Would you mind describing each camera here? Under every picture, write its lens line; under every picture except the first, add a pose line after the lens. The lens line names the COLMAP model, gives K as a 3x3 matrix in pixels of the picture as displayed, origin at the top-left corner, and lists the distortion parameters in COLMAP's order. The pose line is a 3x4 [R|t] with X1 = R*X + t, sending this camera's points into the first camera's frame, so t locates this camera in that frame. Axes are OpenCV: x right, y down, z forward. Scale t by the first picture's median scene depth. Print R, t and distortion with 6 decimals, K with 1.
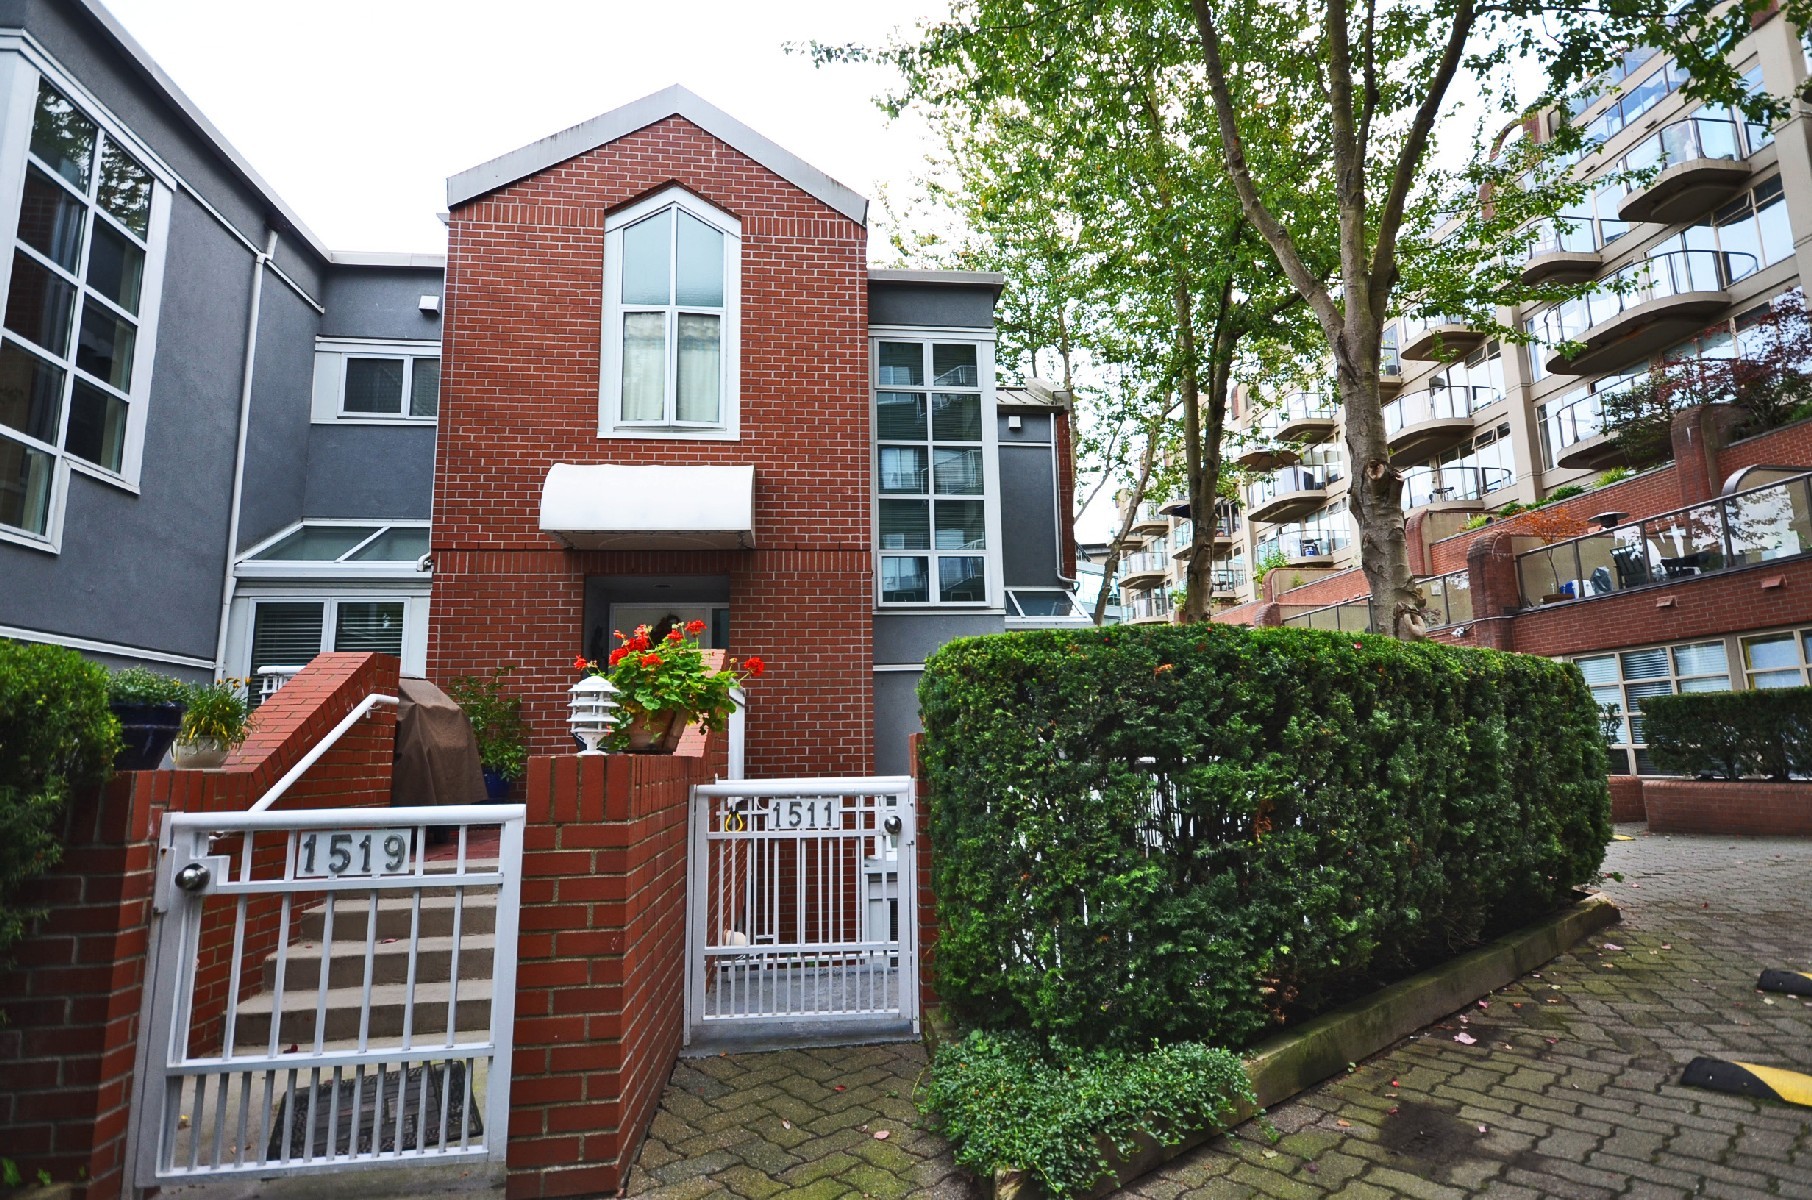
lens RADIAL K [[944.5, 0, 919.1], [0, 944.5, 599.1], [0, 0, 1]] dist [0.013802, -0.005063]
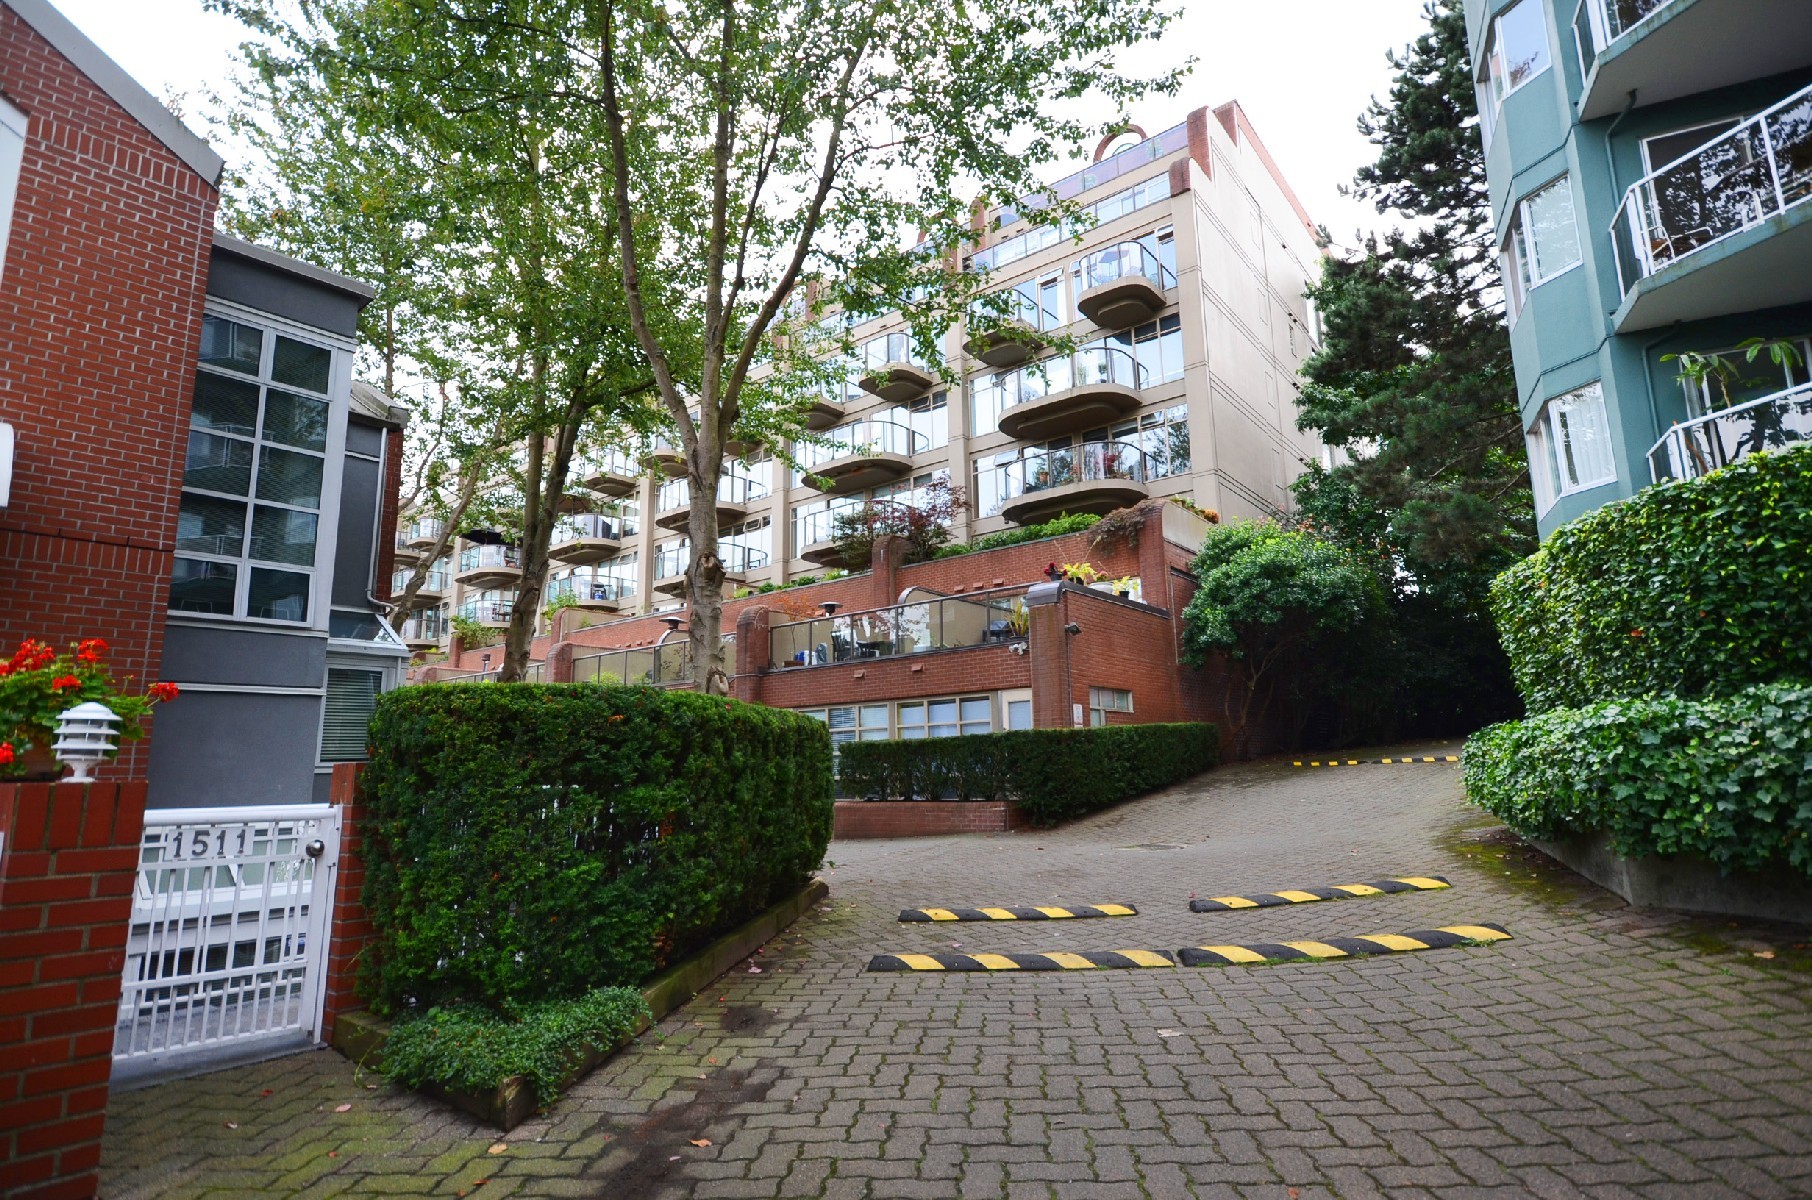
lens RADIAL K [[909.1, 0, 921.3], [0, 909.1, 594.1], [0, 0, 1]] dist [0.004789, -0.001017]
pose [[0.731762, 0.135711, 0.667912, -0.101780], [-0.104820, 0.990726, -0.086462, -0.011974], [-0.673451, -0.006741, 0.739201, -0.088650]]
